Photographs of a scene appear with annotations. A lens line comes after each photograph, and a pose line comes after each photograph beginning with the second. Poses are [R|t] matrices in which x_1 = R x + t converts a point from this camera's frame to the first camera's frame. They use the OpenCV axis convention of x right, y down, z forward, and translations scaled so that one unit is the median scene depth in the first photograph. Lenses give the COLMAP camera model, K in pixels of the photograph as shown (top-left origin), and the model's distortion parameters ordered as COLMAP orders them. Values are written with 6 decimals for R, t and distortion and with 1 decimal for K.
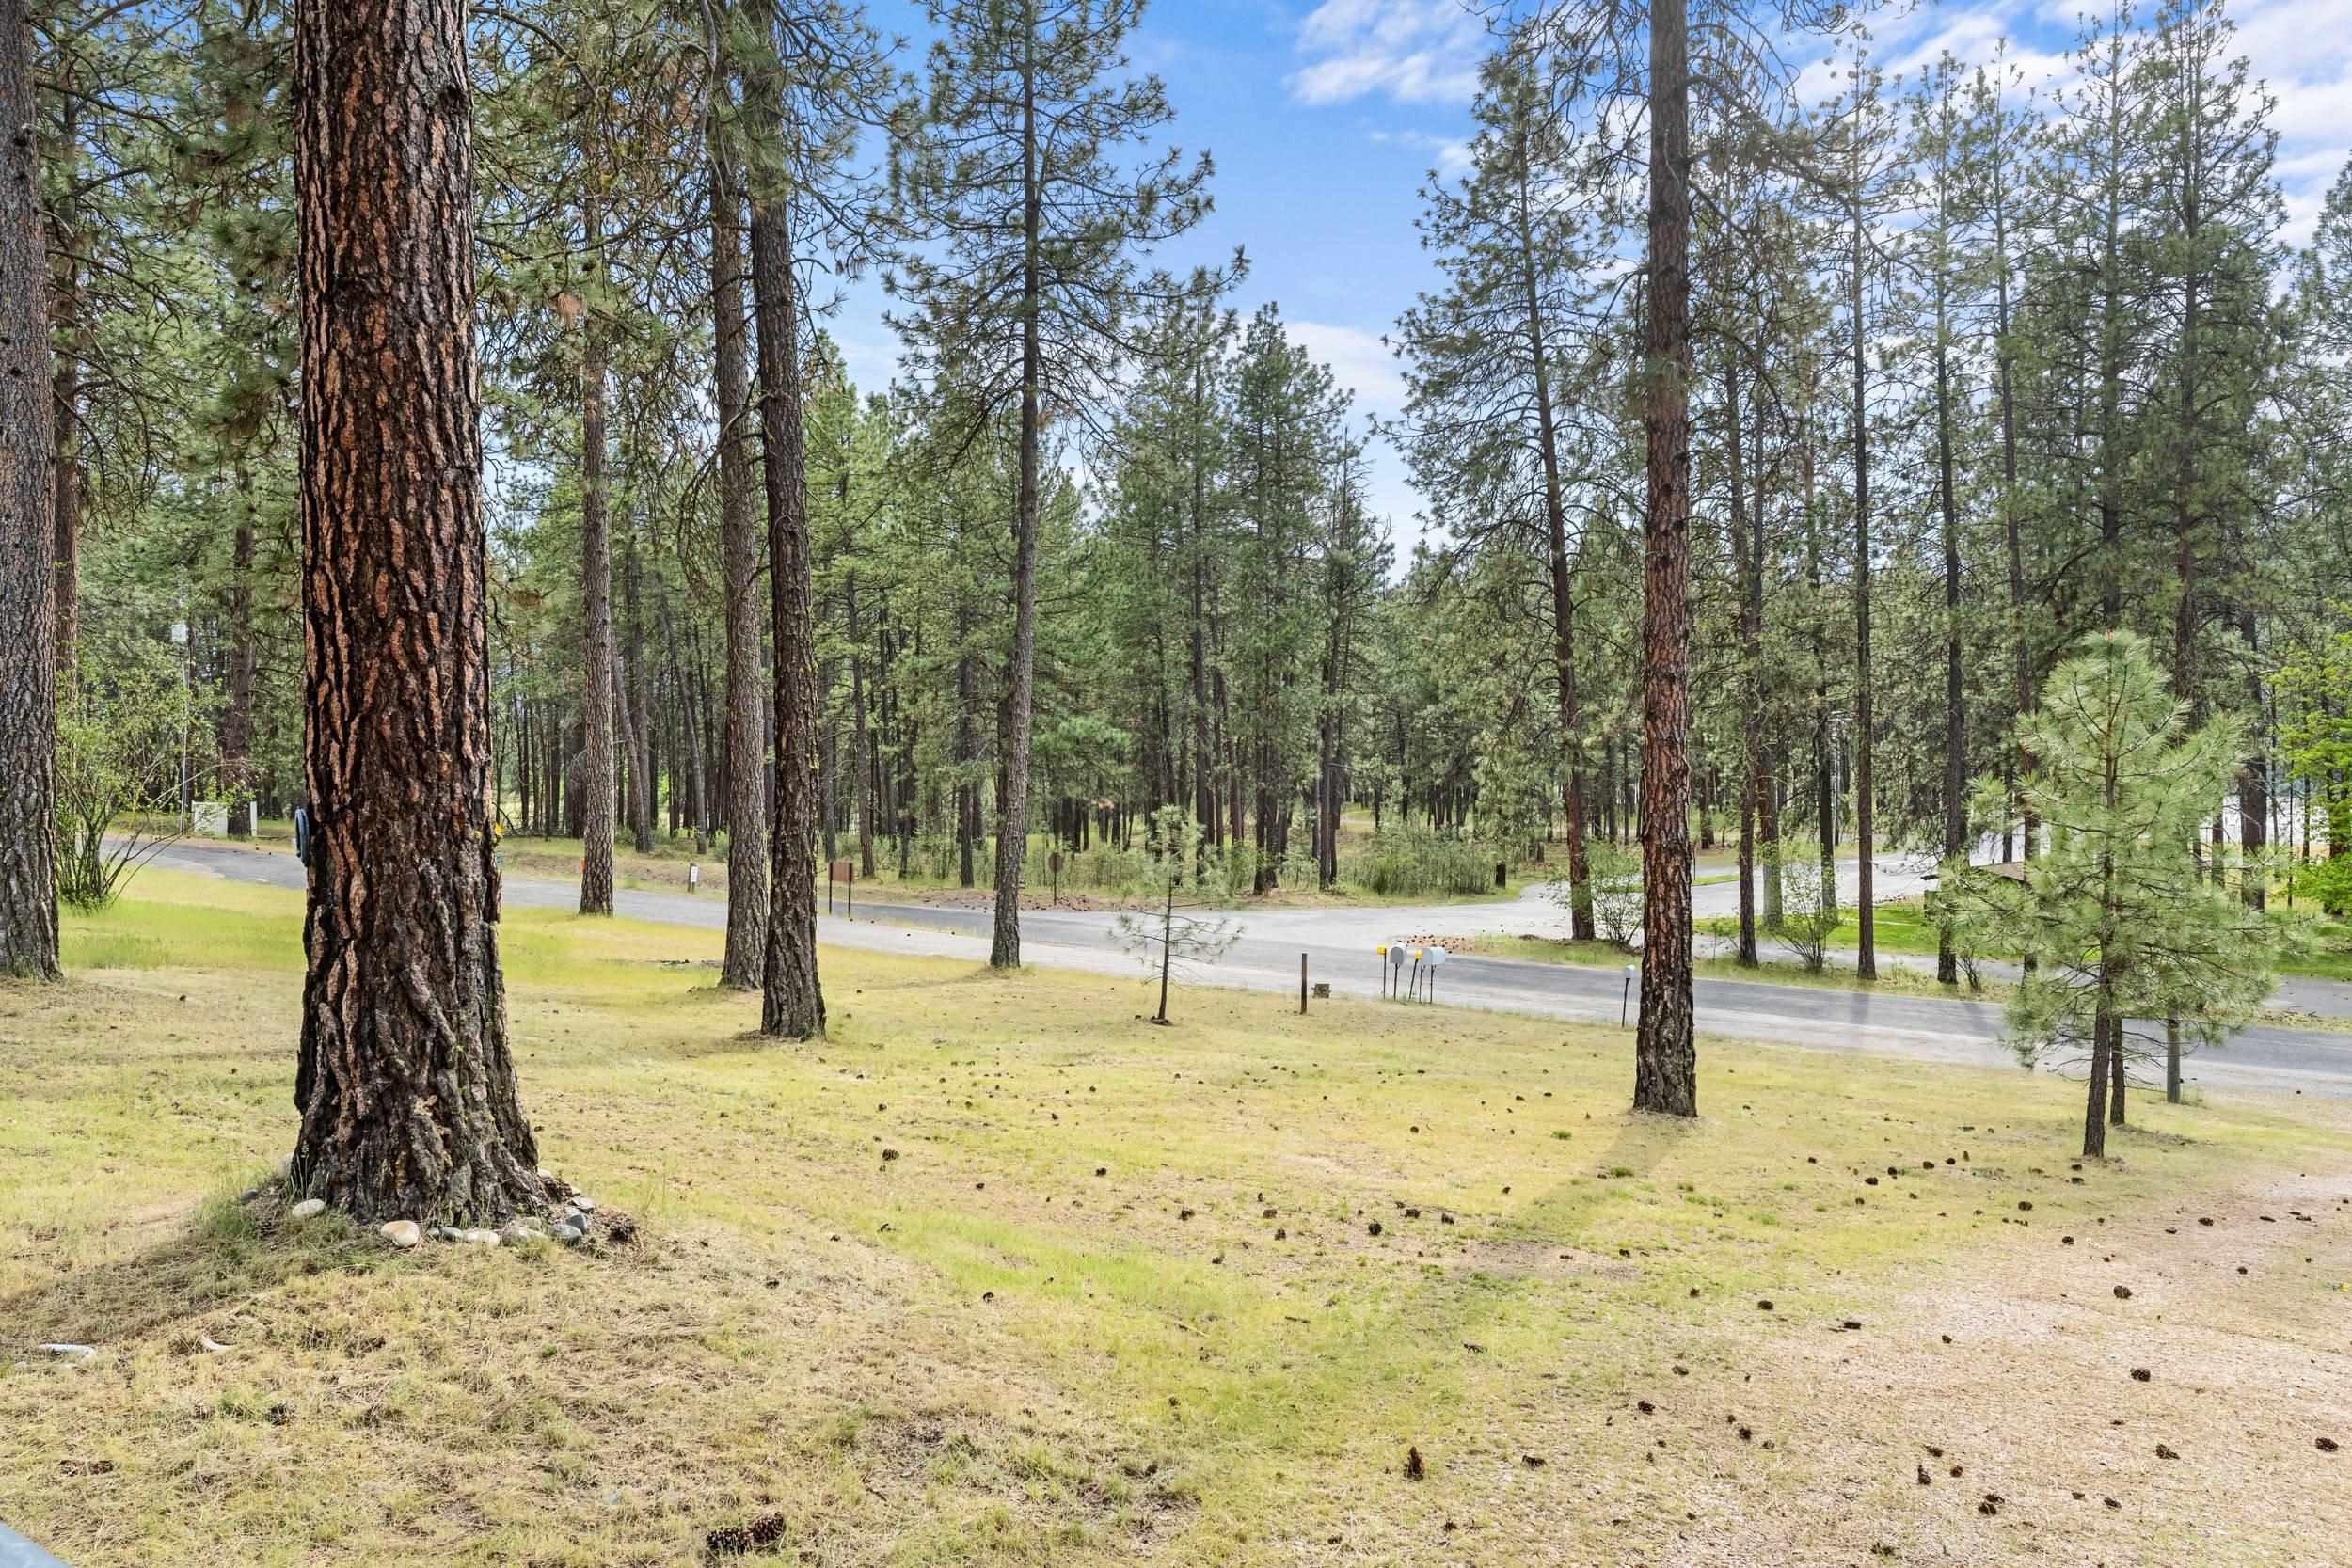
lens RADIAL K [[1698.8, 0, 1136.9], [0, 1698.8, 783.4], [0, 0, 1]] dist [-0.014111, -0.000240]
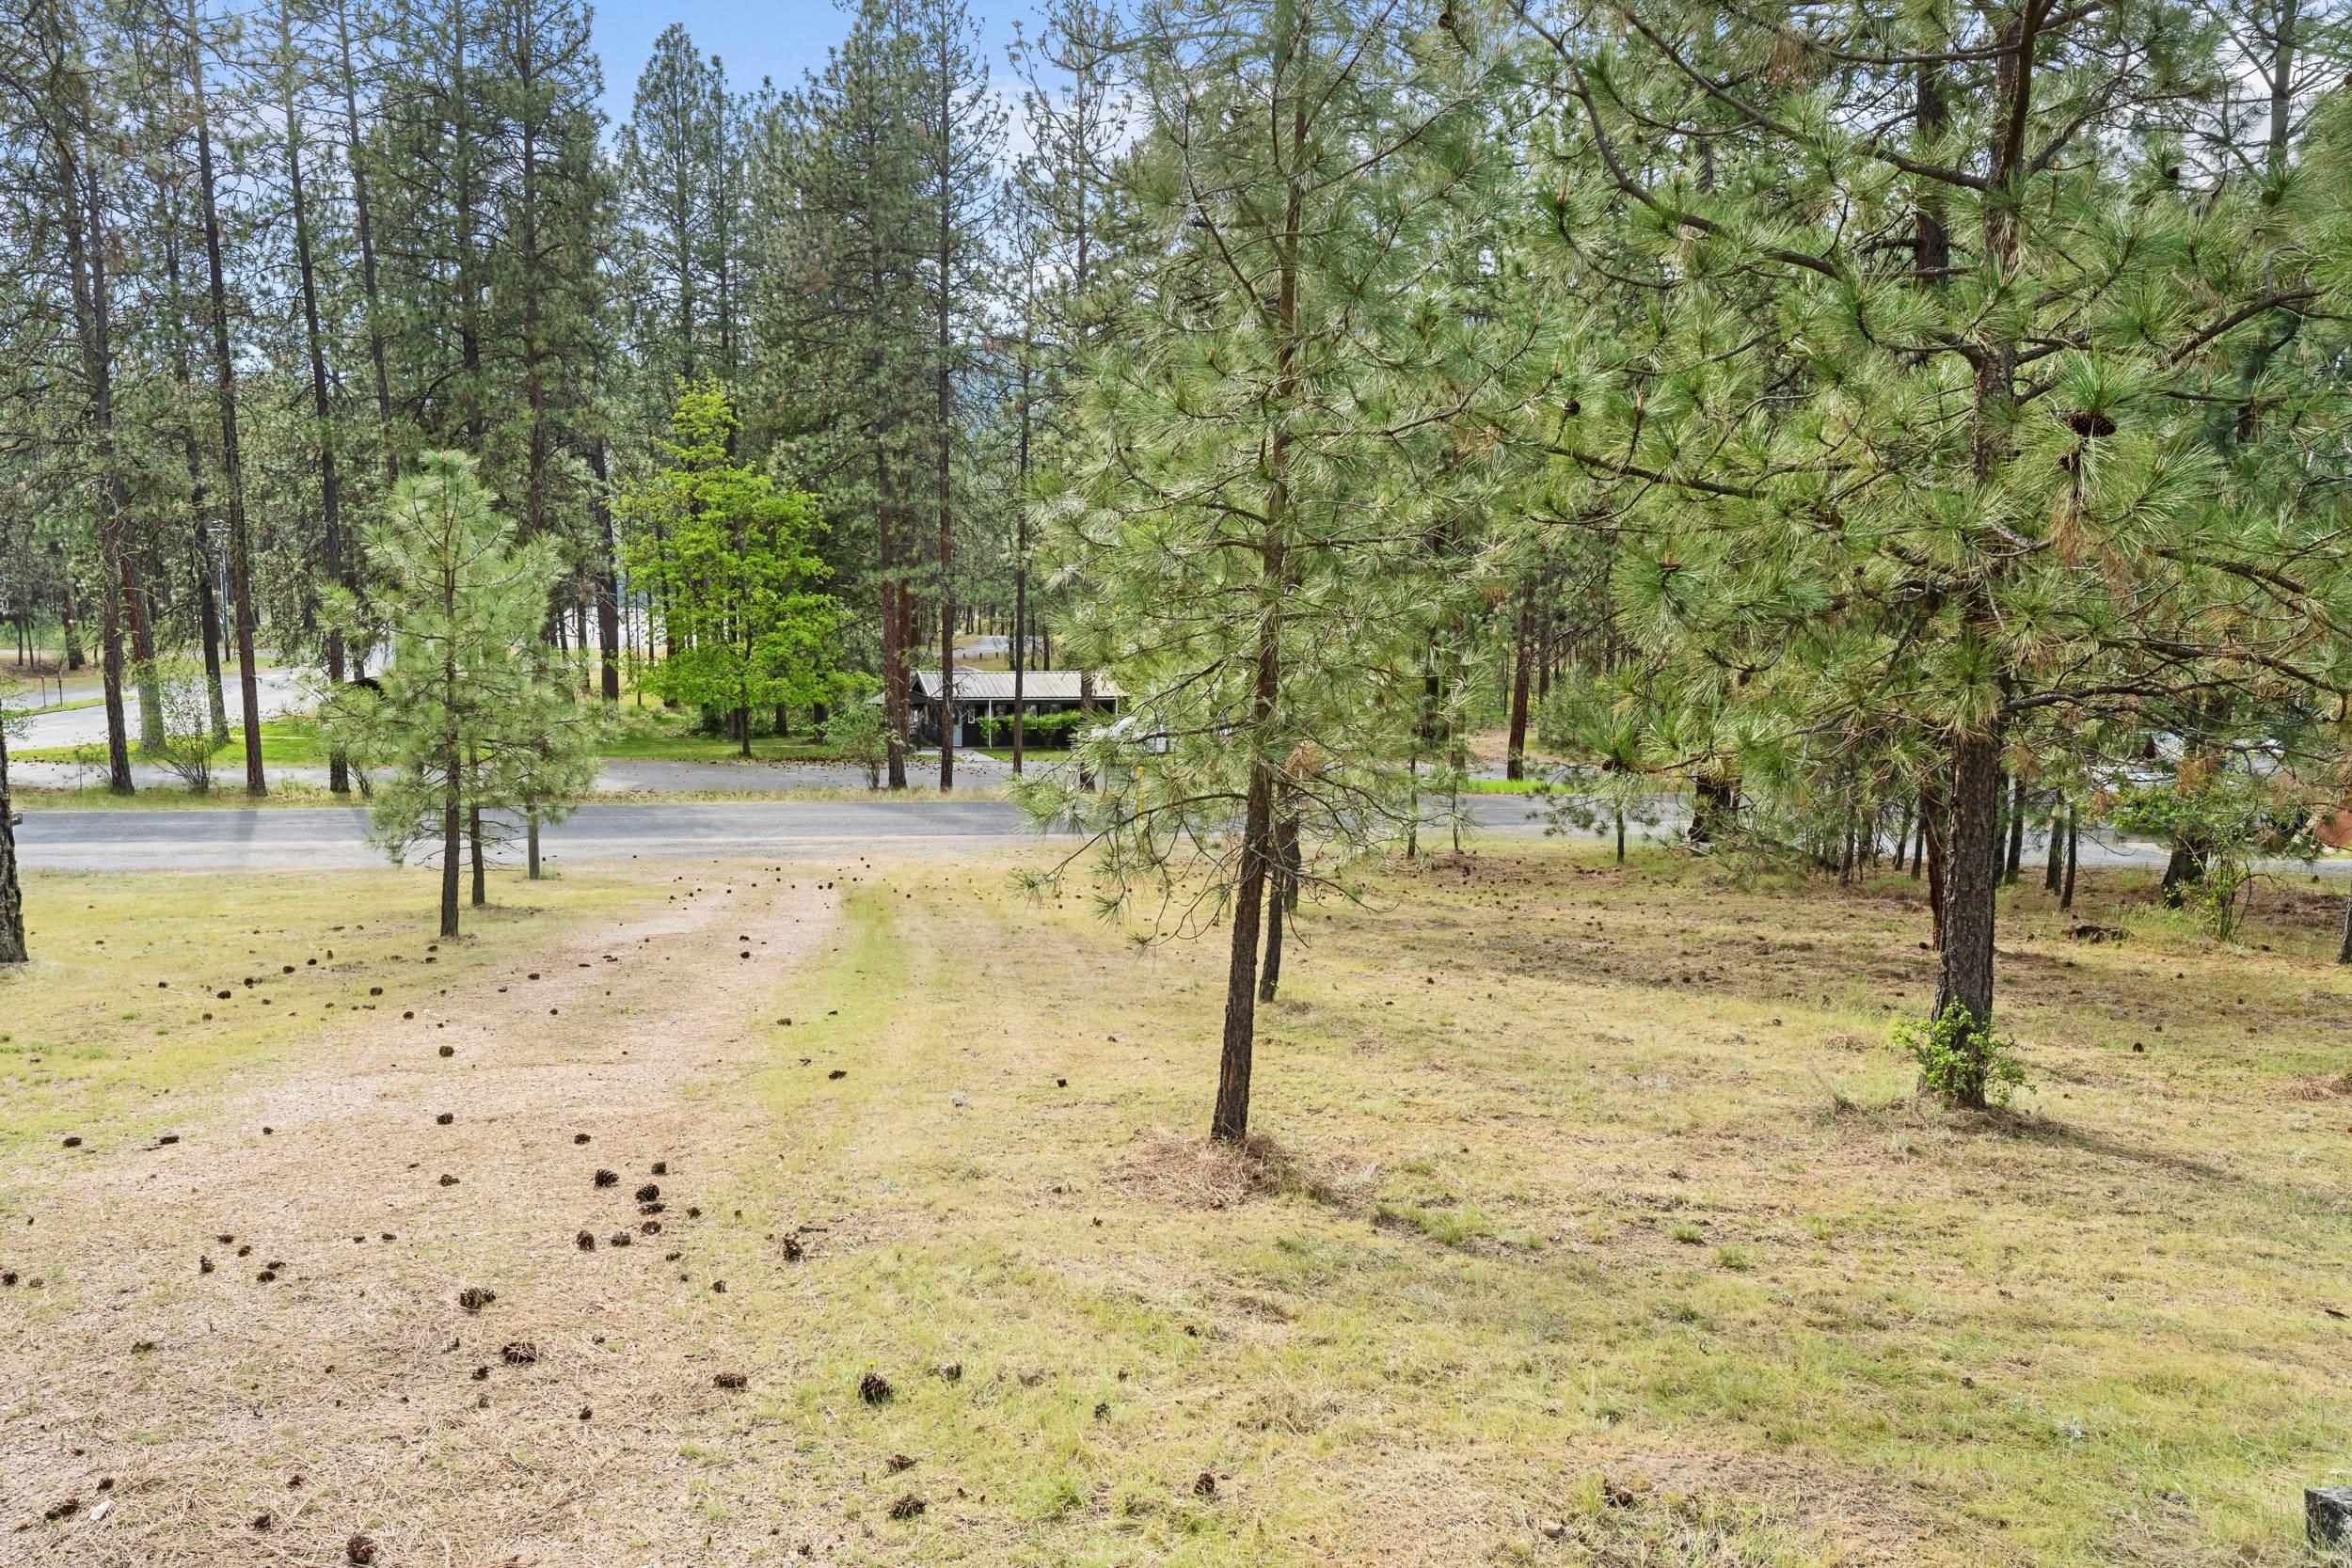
lens RADIAL K [[1665.8, 0, 1176.0], [0, 1665.8, 784.0], [0, 0, 1]] dist [-0.013560, -0.000280]
pose [[0.627418, -0.087449, 0.773756, 0.023361], [0.000854, 0.993751, 0.111620, 0.001808], [-0.778682, -0.069372, 0.623572, -0.020302]]
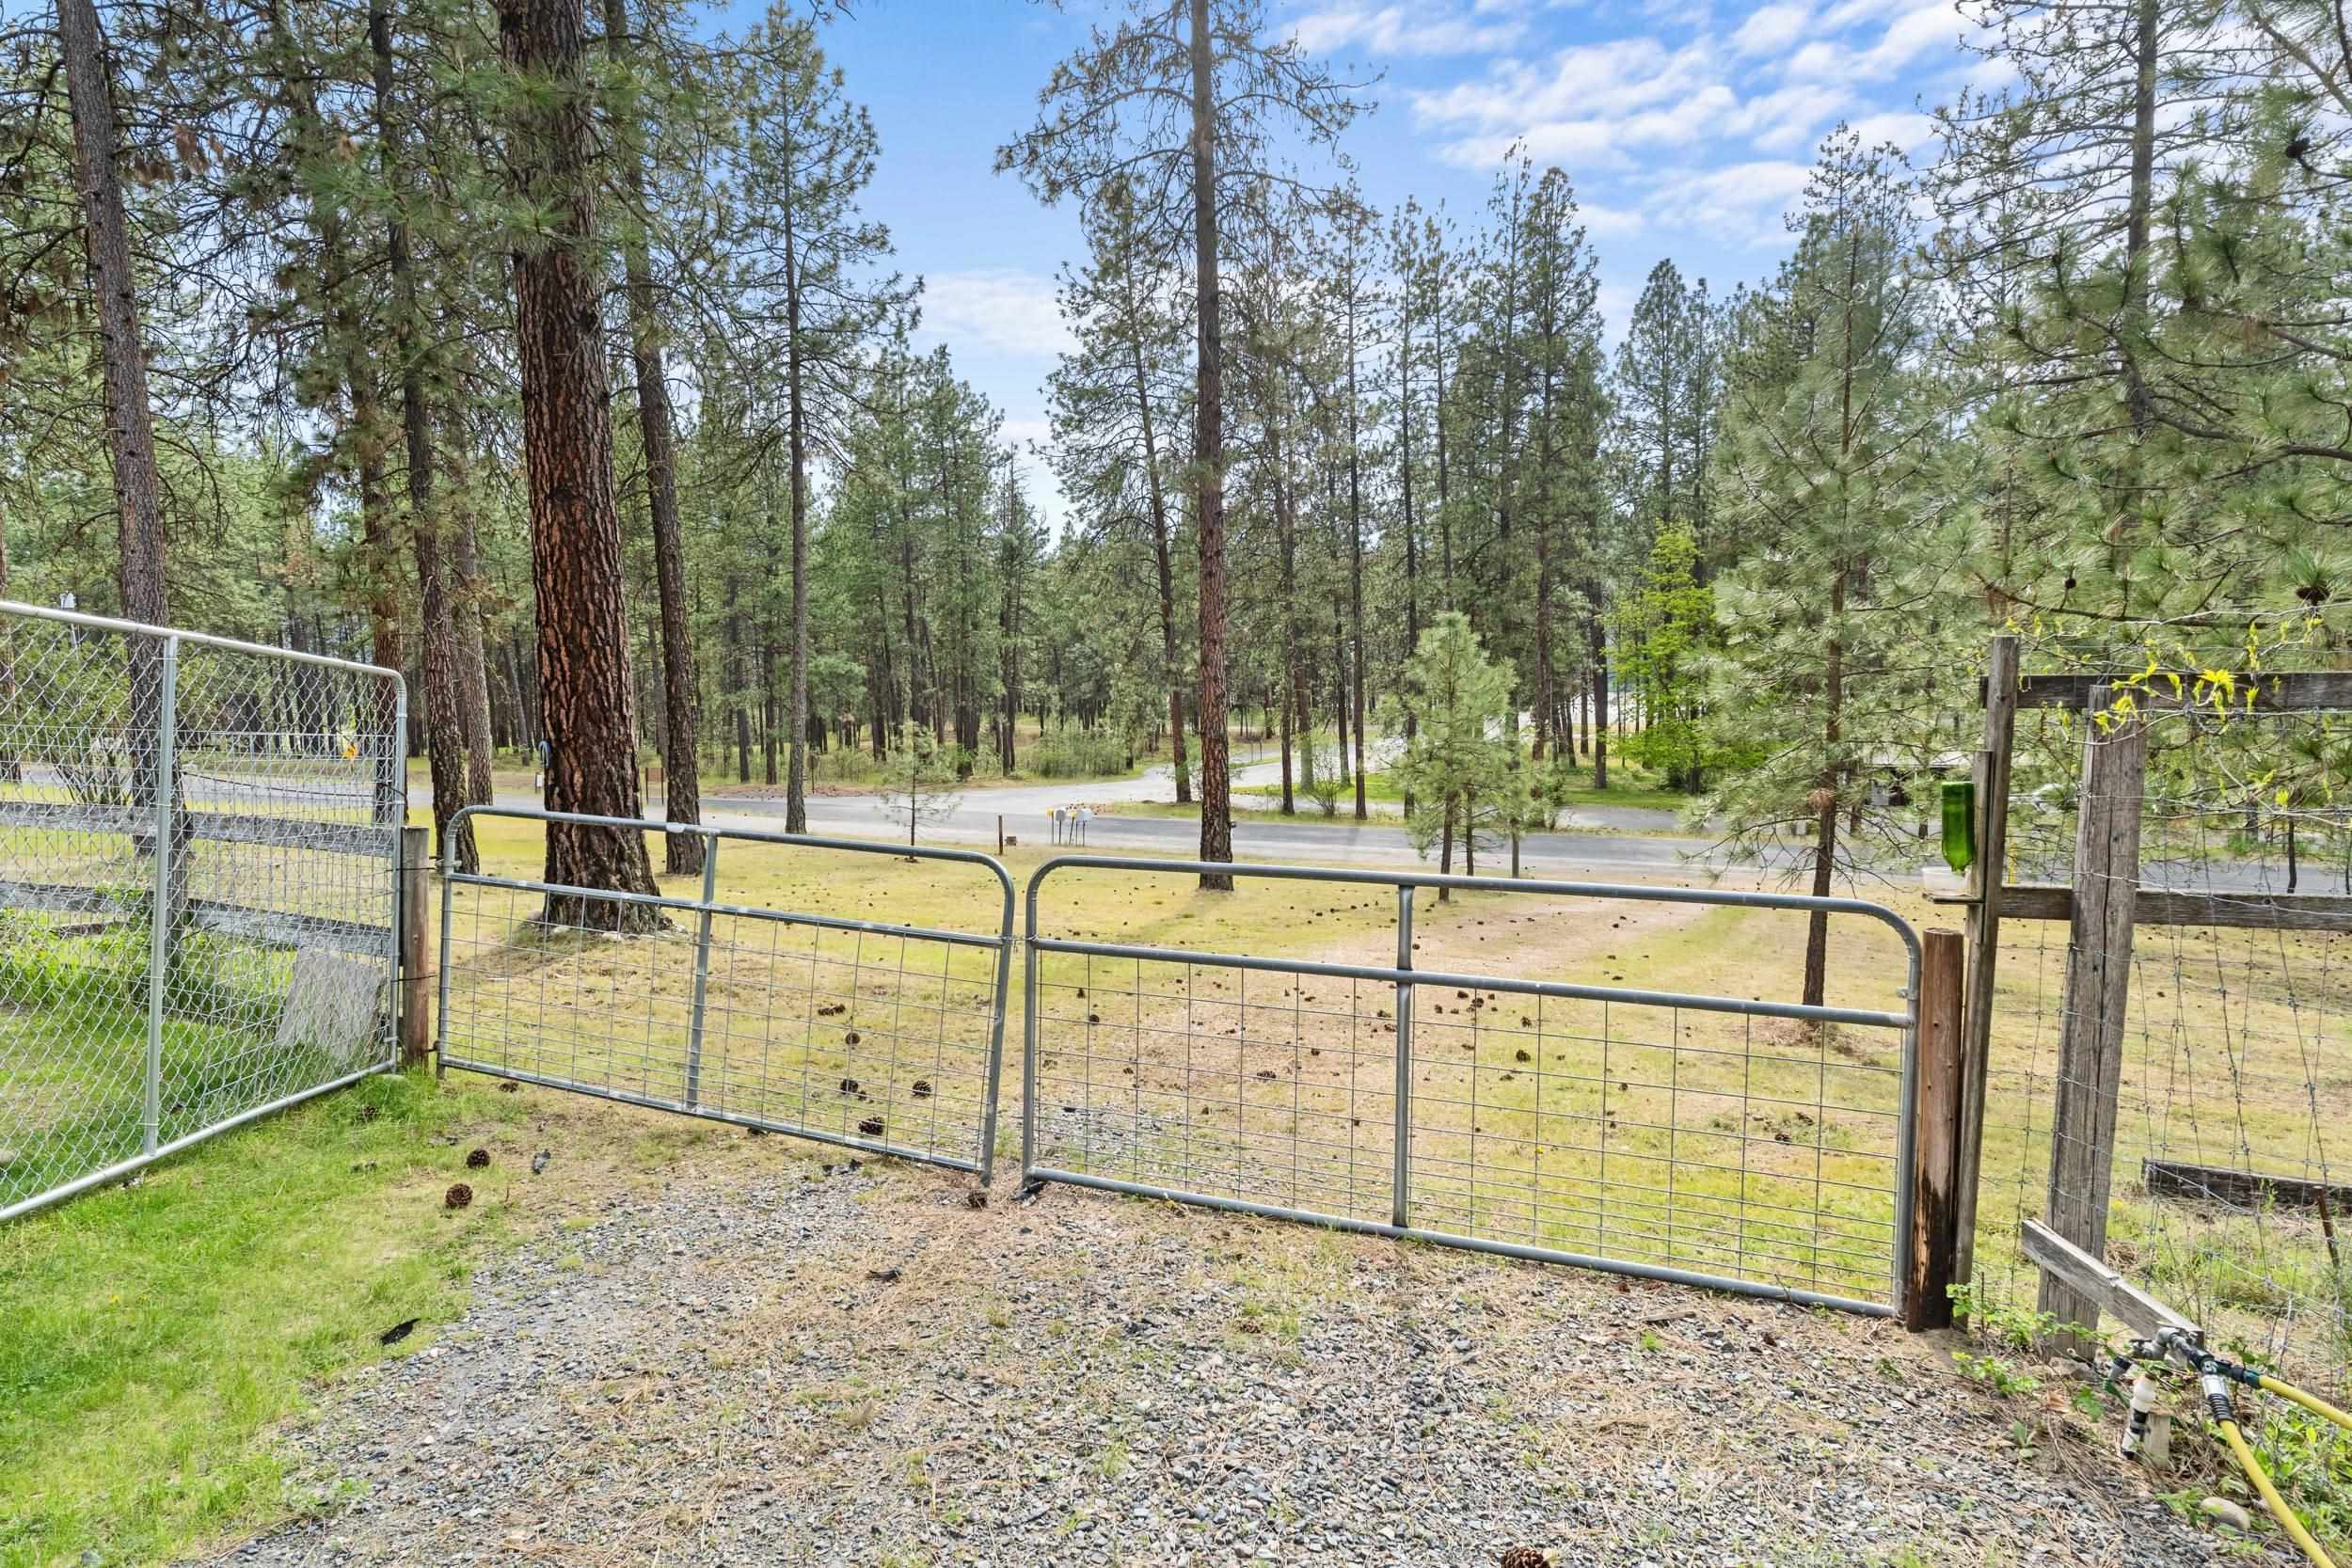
lens RADIAL K [[1440.5, 0, 1176.0], [0, 1440.5, 784.0], [0, 0, 1]] dist [-0.001280, -0.000432]
pose [[0.971664, -0.038086, 0.233277, -0.045924], [0.023104, 0.997511, 0.066625, -0.009841], [-0.235234, -0.059347, 0.970125, -0.272907]]
